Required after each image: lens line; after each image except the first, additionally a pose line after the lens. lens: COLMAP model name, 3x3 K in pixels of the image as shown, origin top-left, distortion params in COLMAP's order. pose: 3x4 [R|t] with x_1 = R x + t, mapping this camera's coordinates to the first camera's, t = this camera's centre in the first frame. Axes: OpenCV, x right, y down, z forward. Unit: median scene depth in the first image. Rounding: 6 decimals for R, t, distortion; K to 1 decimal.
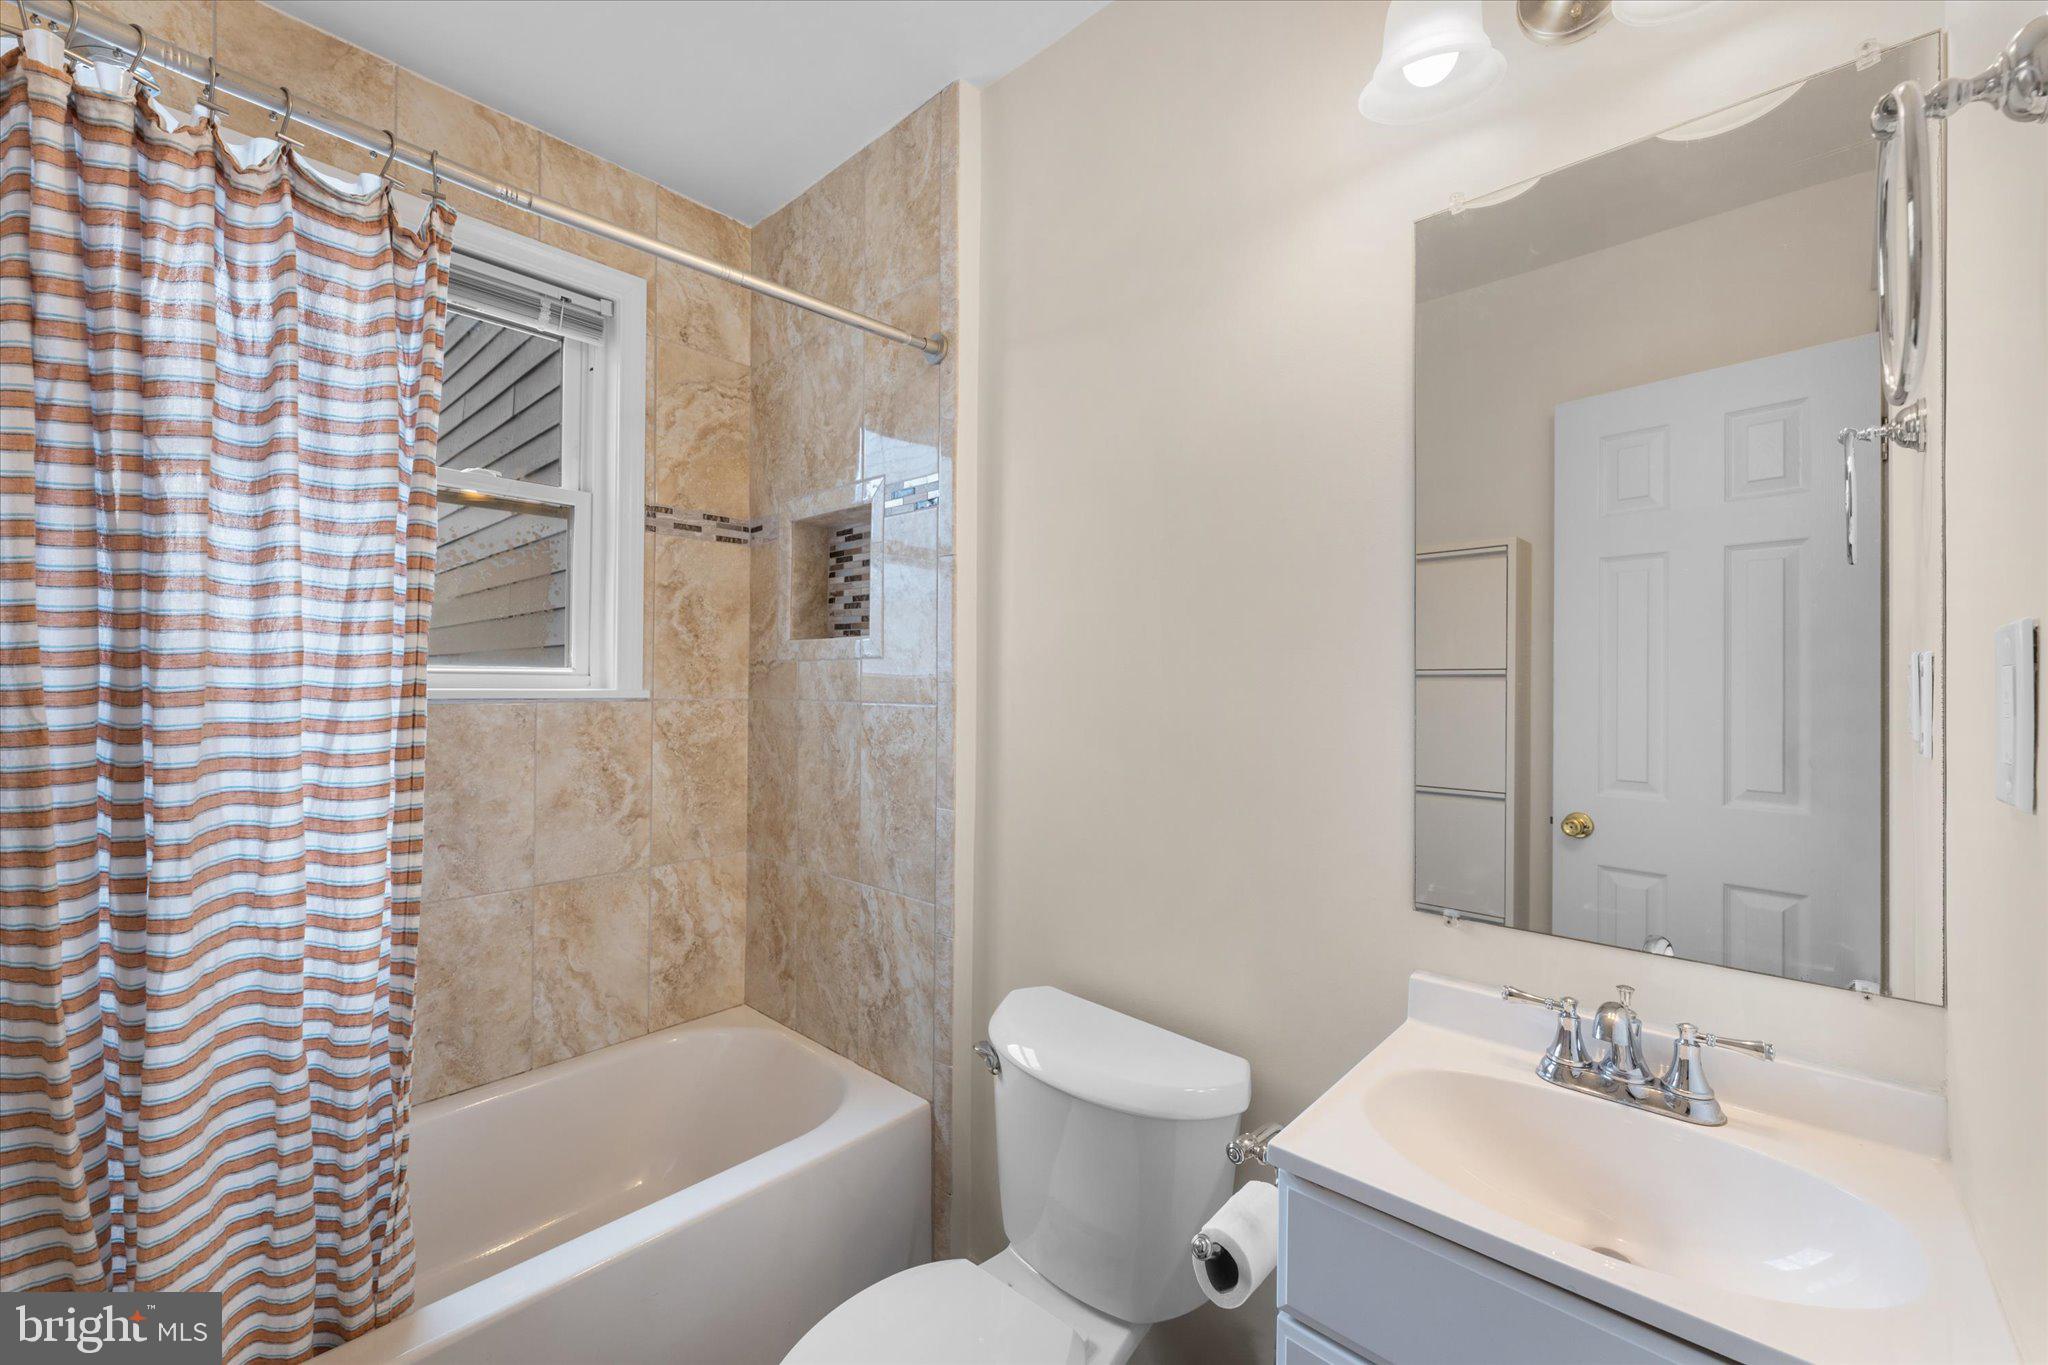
lens RADIAL K [[816.7, 0, 1016.1], [0, 816.7, 680.6], [0, 0, 1]] dist [0.000834, 0.000138]
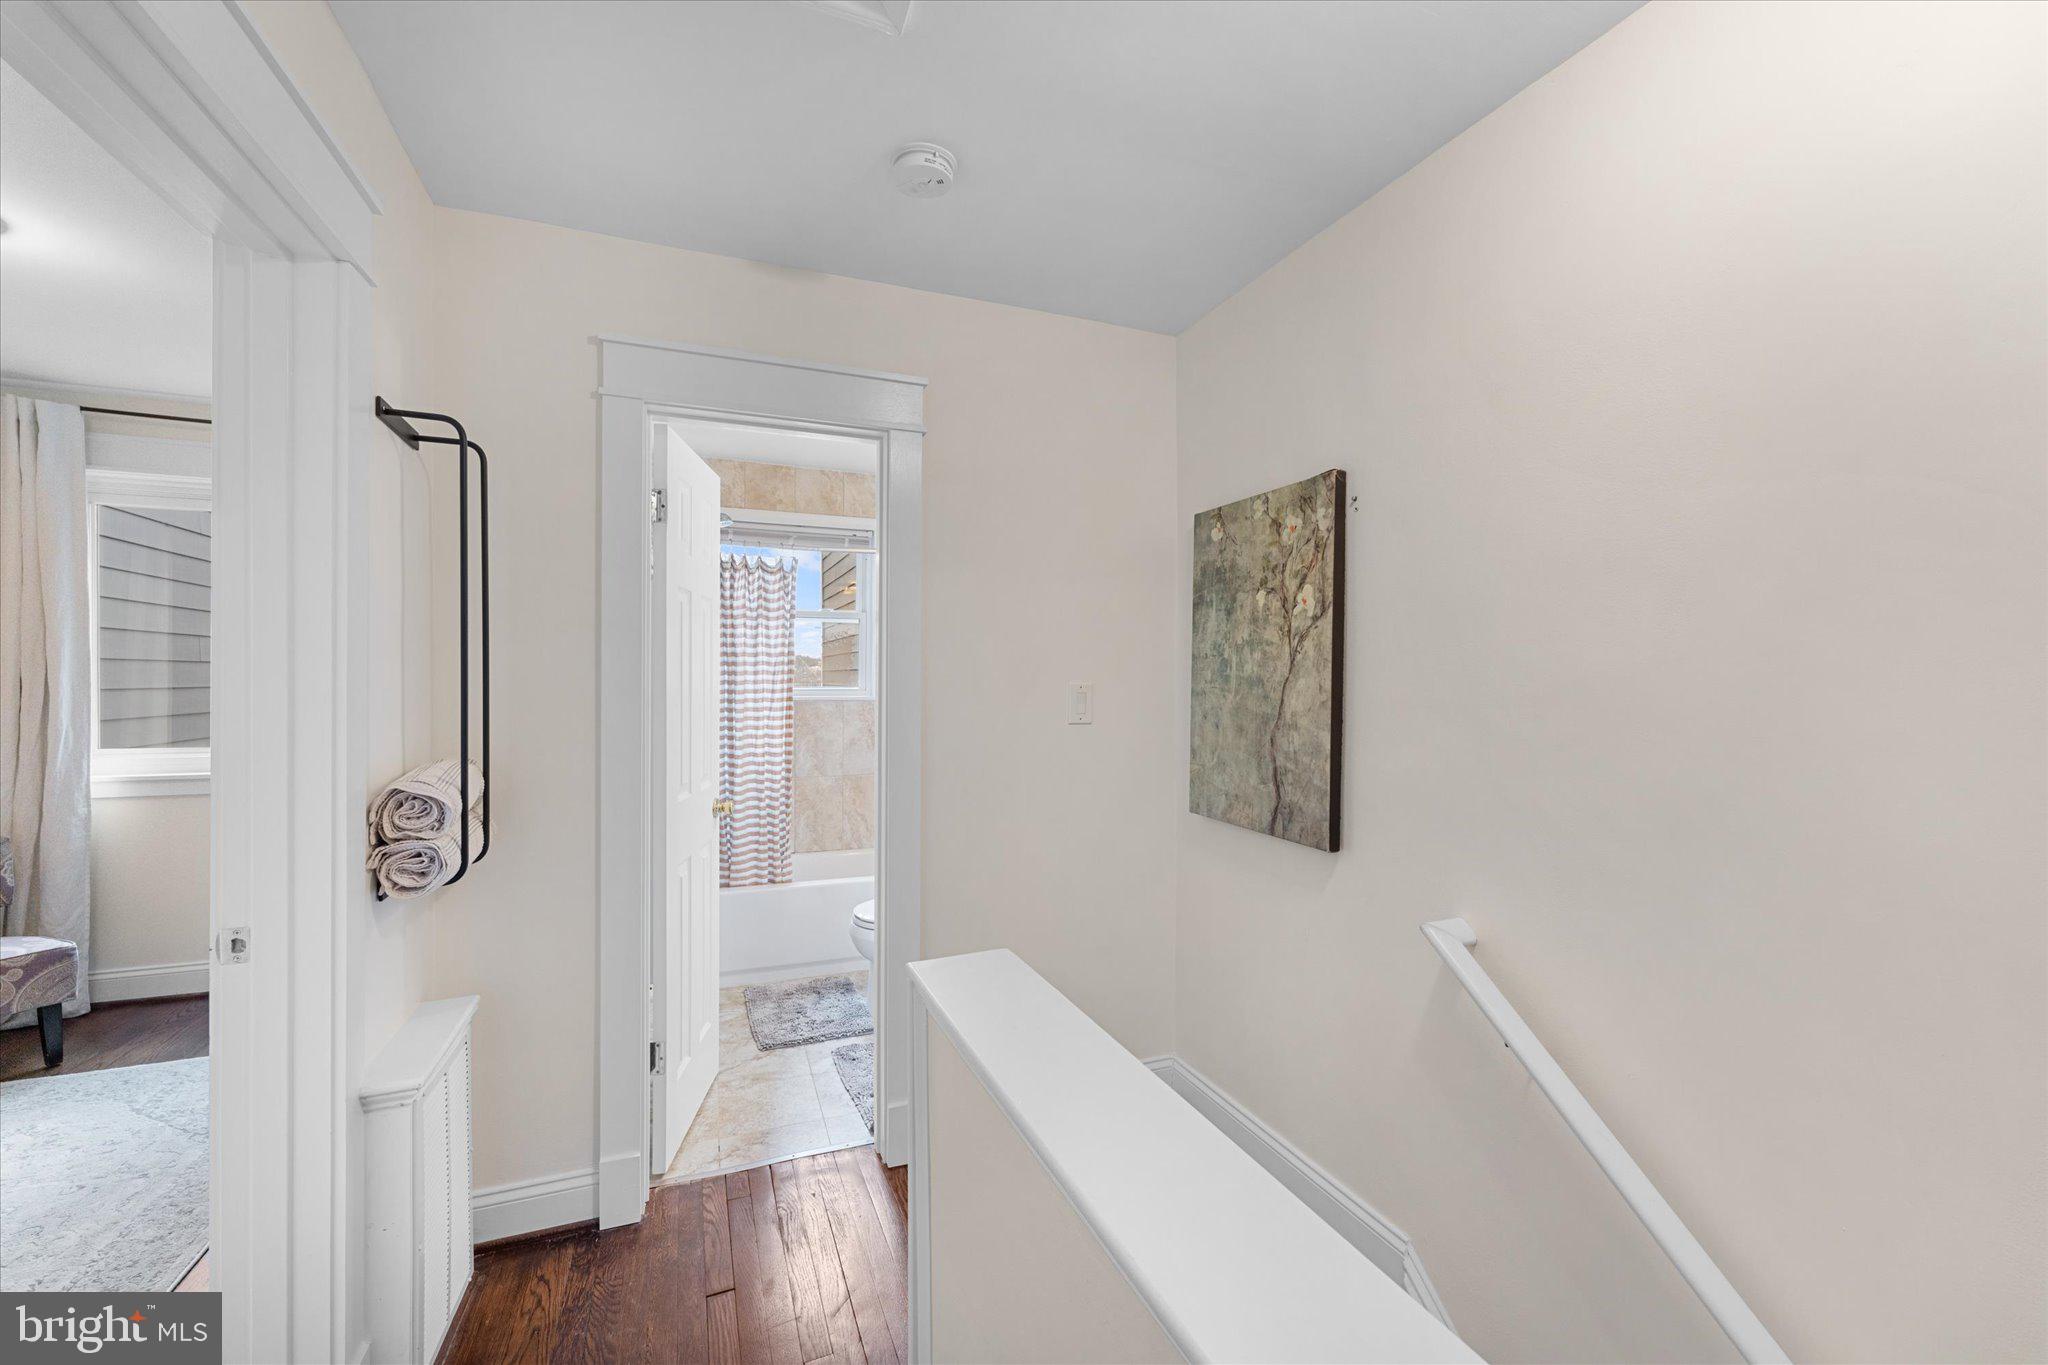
lens RADIAL K [[816.7, 0, 1028.5], [0, 816.7, 676.9], [0, 0, 1]] dist [0.000834, 0.000138]
pose [[0.905440, -0.004190, -0.424454, 1.768480], [0.004425, 0.999990, -0.000431, -0.081298], [0.424452, -0.001488, 0.905449, -1.827627]]
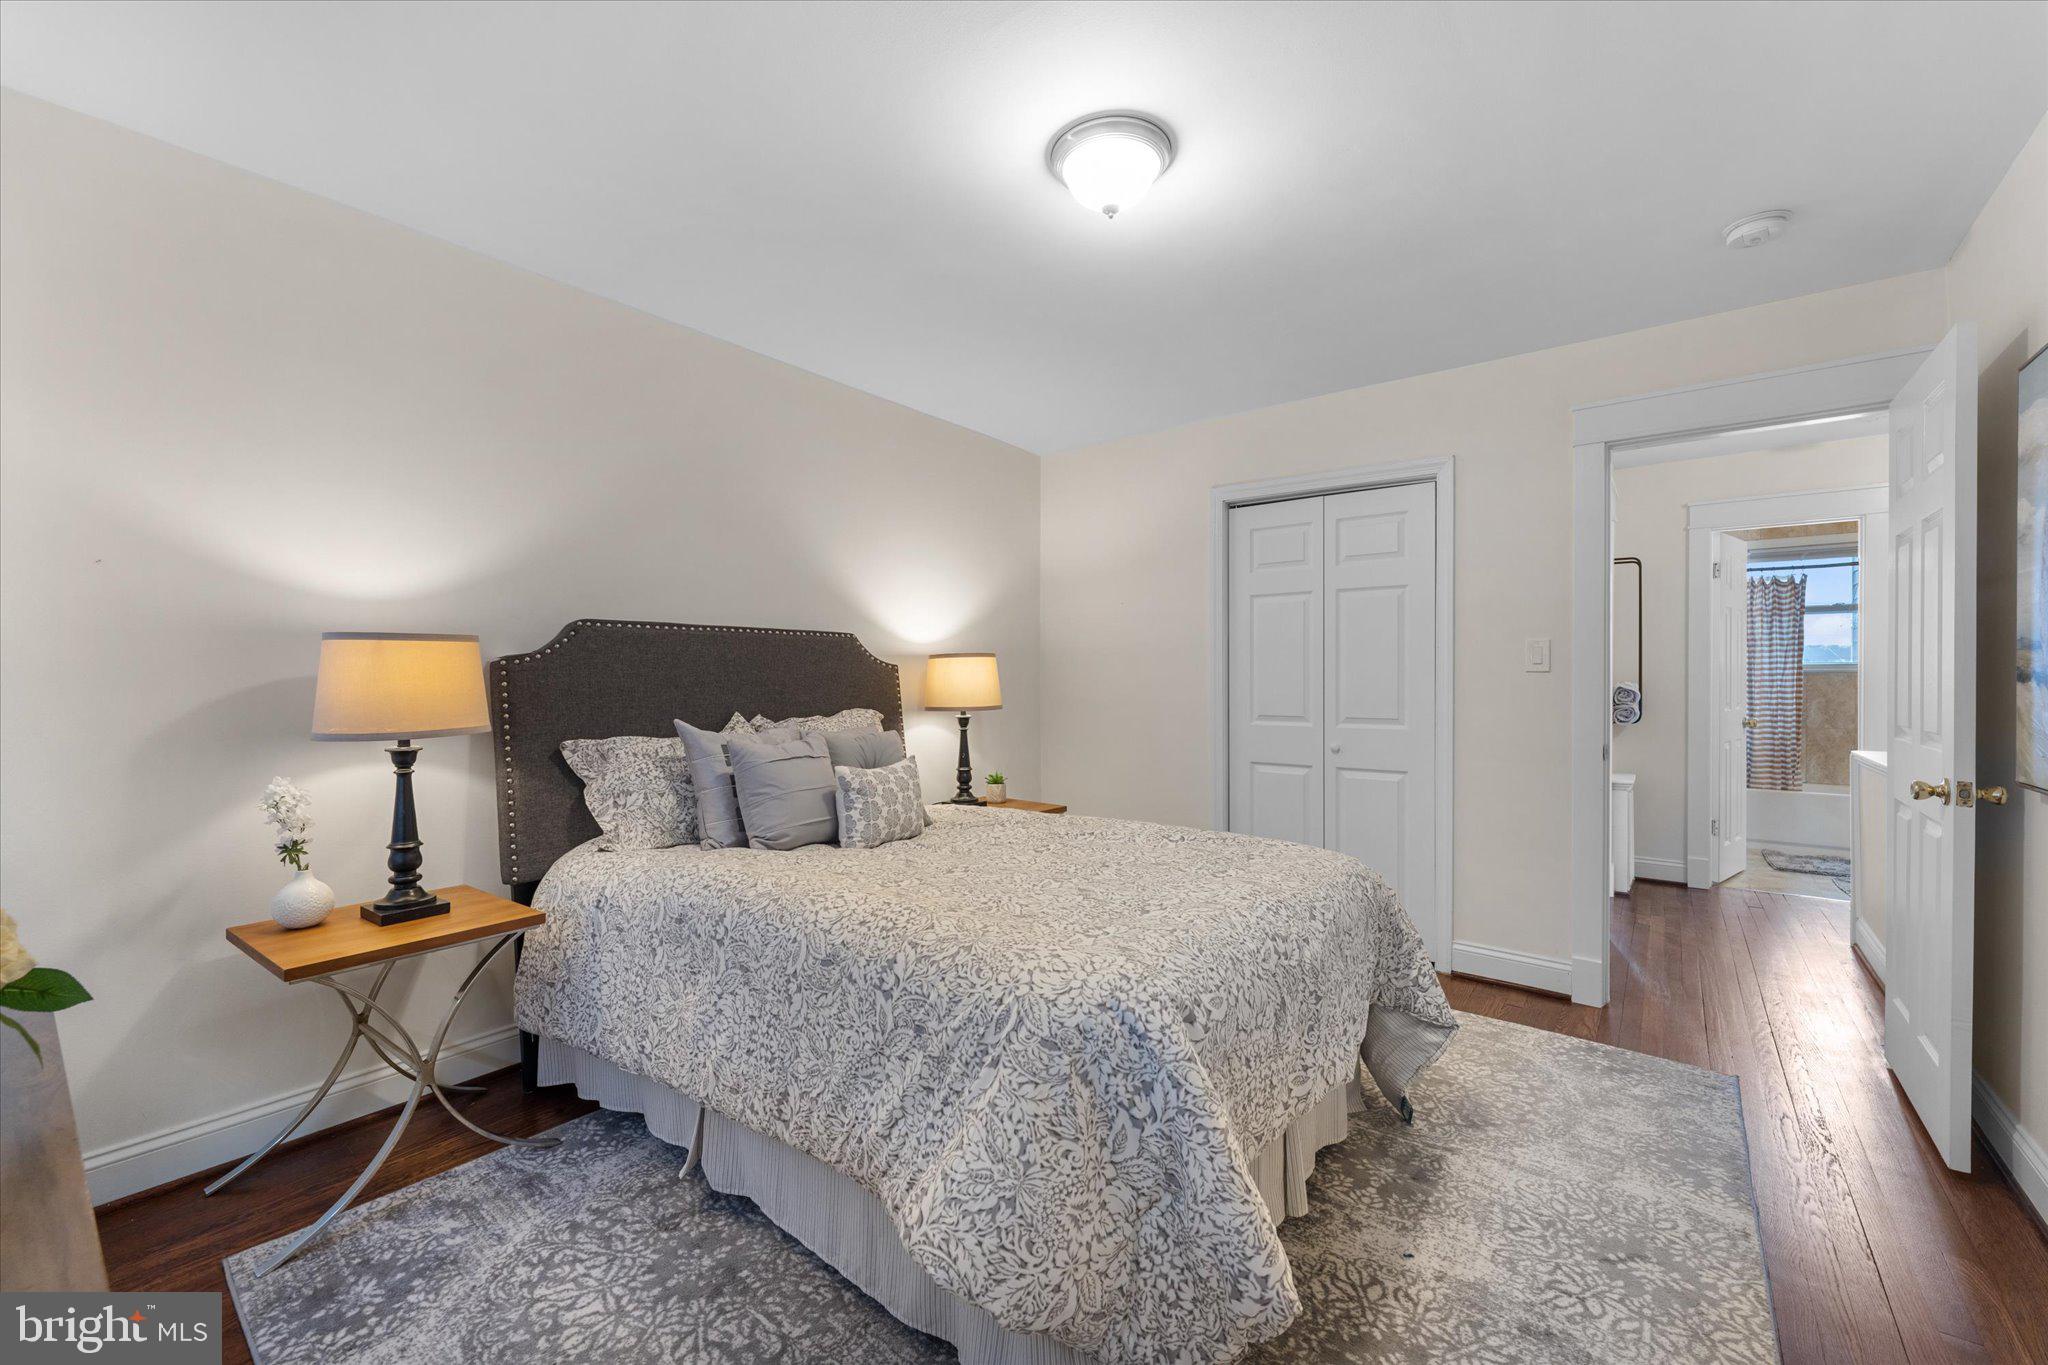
lens RADIAL K [[816.7, 0, 1028.1], [0, 816.7, 679.2], [0, 0, 1]] dist [0.000834, 0.000138]
pose [[0.081418, -0.003251, -0.996675, 3.991815], [0.005536, 0.999981, -0.002810, 0.051281], [0.996665, -0.005289, 0.081434, -4.249280]]
